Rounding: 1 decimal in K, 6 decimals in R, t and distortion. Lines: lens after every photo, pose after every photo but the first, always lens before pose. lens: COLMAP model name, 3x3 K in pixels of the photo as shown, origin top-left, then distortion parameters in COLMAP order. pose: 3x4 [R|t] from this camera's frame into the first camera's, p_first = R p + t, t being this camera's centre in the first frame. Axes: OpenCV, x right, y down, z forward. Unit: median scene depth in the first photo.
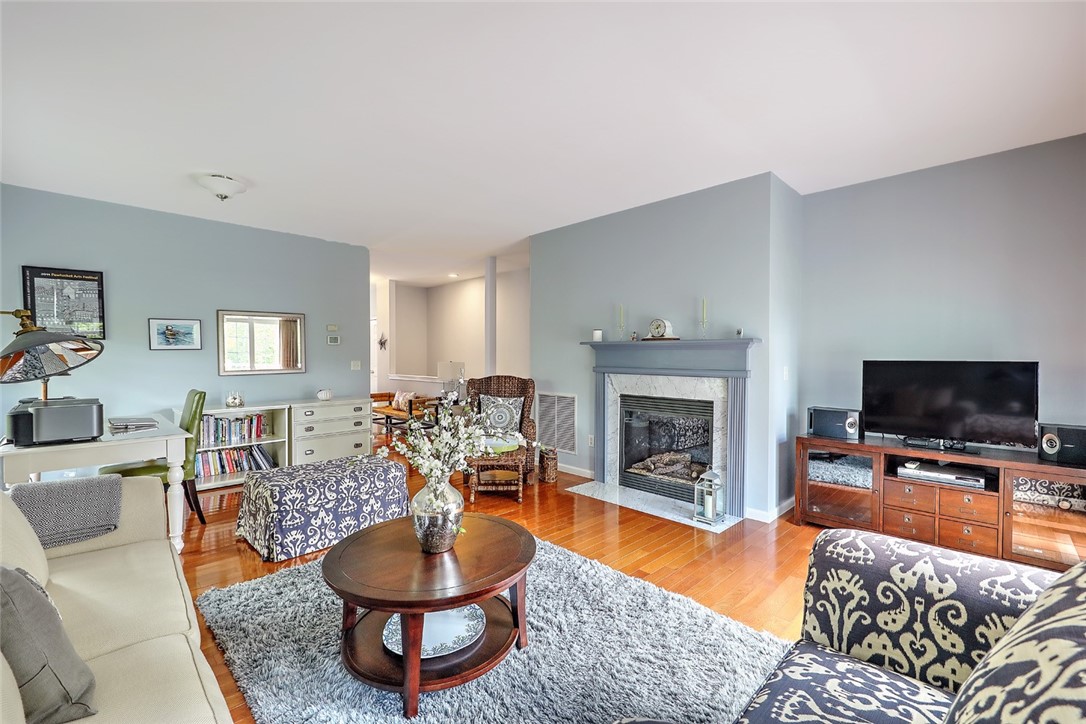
lens RADIAL K [[462.6, 0, 543.0], [0, 462.6, 362.0], [0, 0, 1]] dist [0.001248, -0.000697]
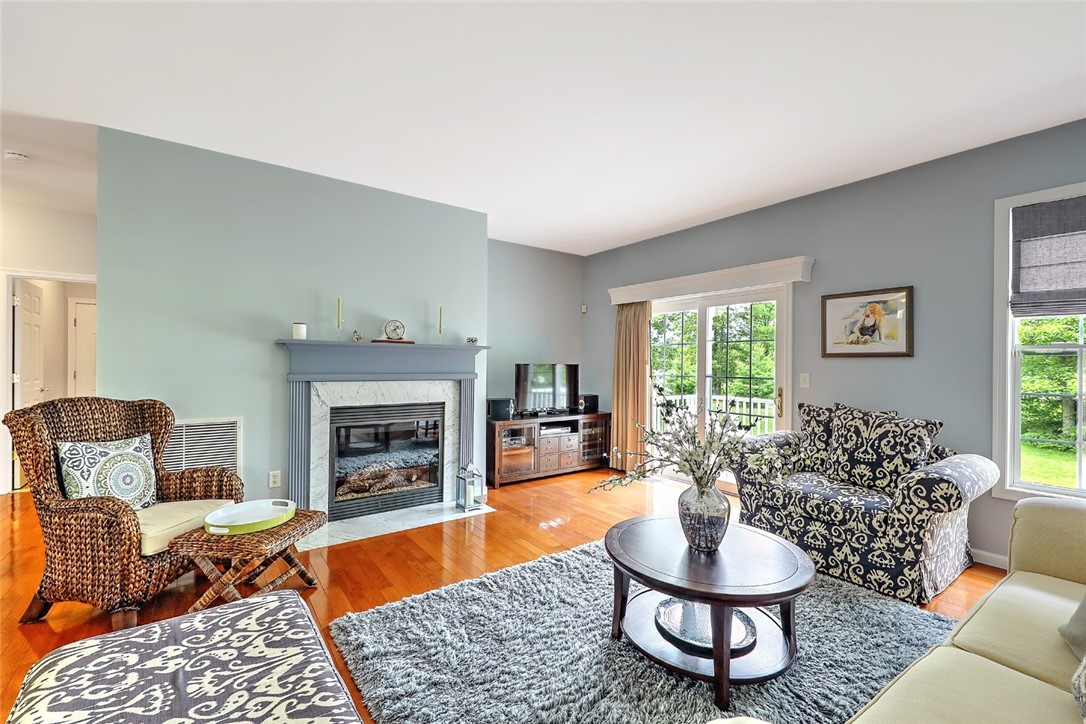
lens RADIAL K [[462.6, 0, 543.0], [0, 462.6, 362.0], [0, 0, 1]] dist [0.001248, -0.000697]
pose [[0.132960, -0.000332, 0.991121, -0.623152], [0.006344, 0.999980, -0.000516, -0.006160], [-0.991101, 0.006356, 0.132959, 0.577175]]
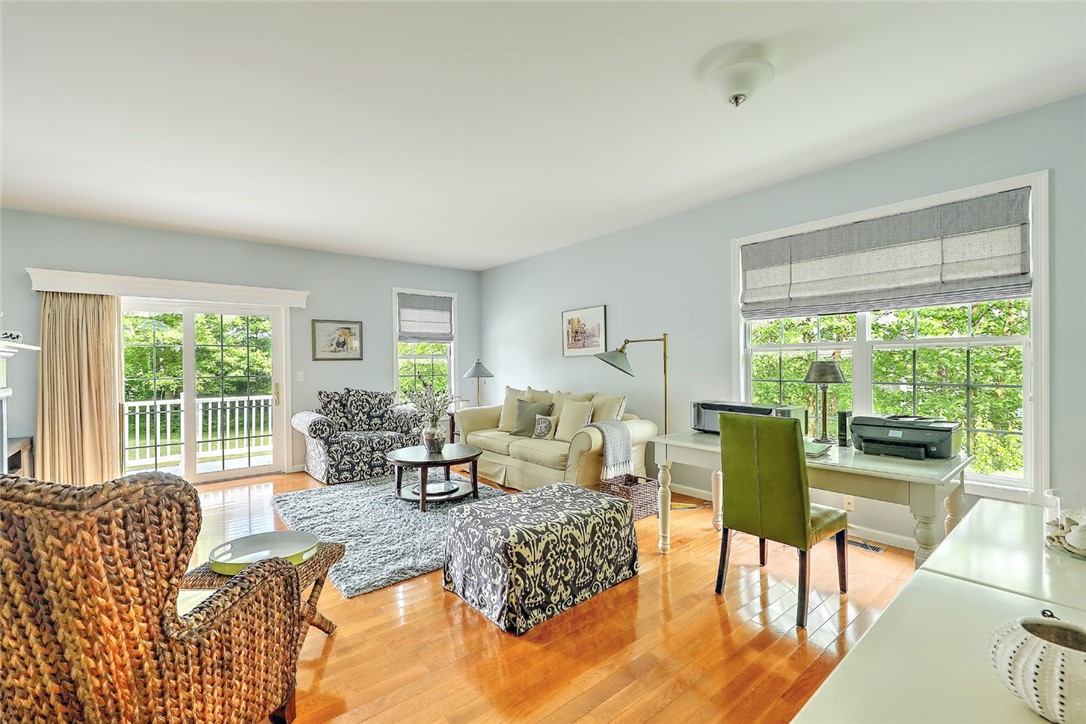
lens RADIAL K [[462.6, 0, 543.0], [0, 462.6, 362.0], [0, 0, 1]] dist [0.001248, -0.000697]
pose [[-0.997254, 0.010569, 0.073300, -0.430608], [0.011775, 0.999802, 0.016037, -0.021880], [-0.073116, 0.016856, -0.997181, 1.467981]]
